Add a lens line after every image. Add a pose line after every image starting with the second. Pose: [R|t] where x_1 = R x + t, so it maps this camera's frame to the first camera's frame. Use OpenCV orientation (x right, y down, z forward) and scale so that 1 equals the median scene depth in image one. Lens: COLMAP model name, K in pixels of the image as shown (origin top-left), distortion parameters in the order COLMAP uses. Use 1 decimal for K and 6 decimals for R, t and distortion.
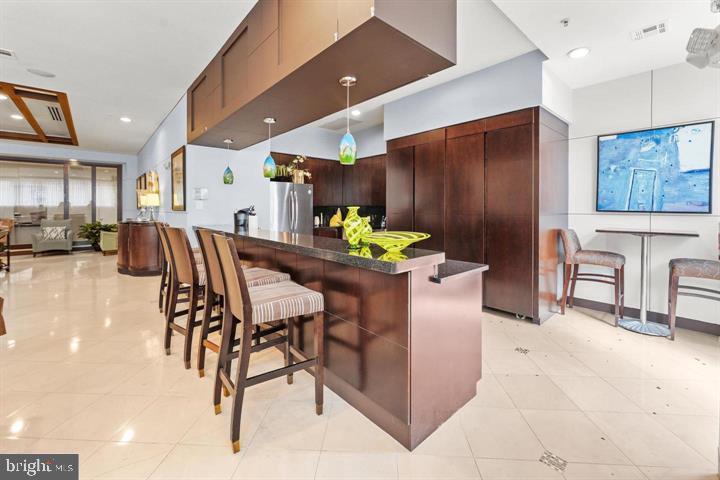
lens RADIAL K [[291.2, 0, 354.5], [0, 291.2, 209.1], [0, 0, 1]] dist [-0.003865, -0.000016]
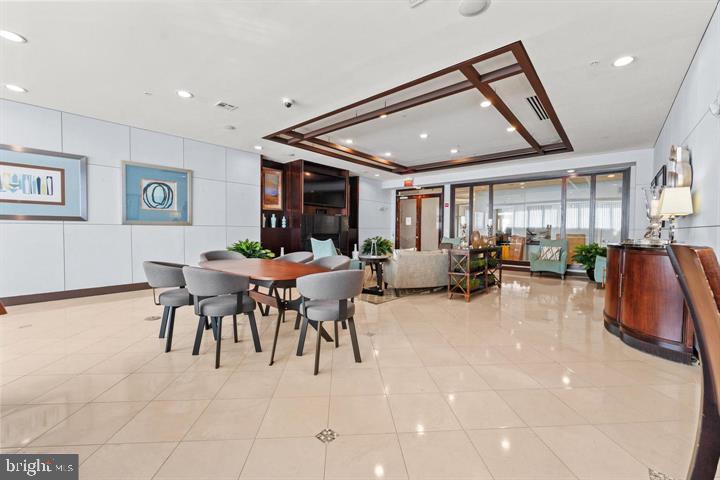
lens RADIAL K [[291.2, 0, 359.9], [0, 291.2, 235.1], [0, 0, 1]] dist [-0.003865, -0.000016]
pose [[0.126713, 0.022860, -0.991676, -0.217245], [-0.016393, 0.999646, 0.020949, 0.017744], [0.991804, 0.013602, 0.127043, 0.322204]]
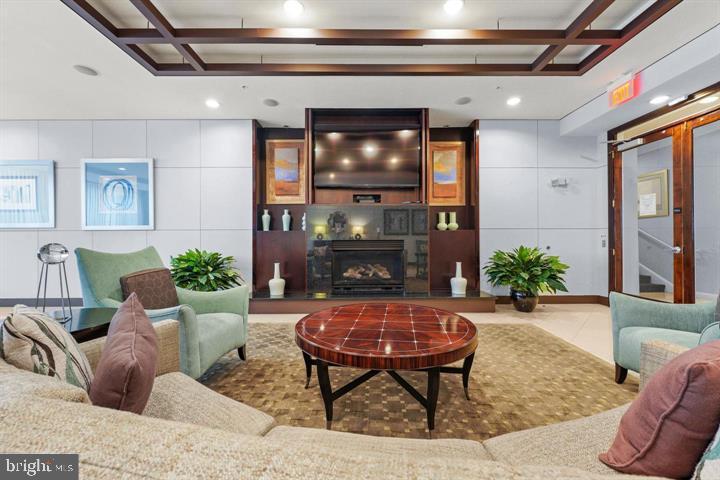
lens RADIAL K [[291.2, 0, 363.3], [0, 291.2, 239.5], [0, 0, 1]] dist [-0.003865, -0.000016]
pose [[-0.655062, -0.001705, -0.755573, -0.896853], [0.001066, 0.999994, -0.003181, 0.038101], [0.755574, -0.002889, -0.655057, 0.699483]]
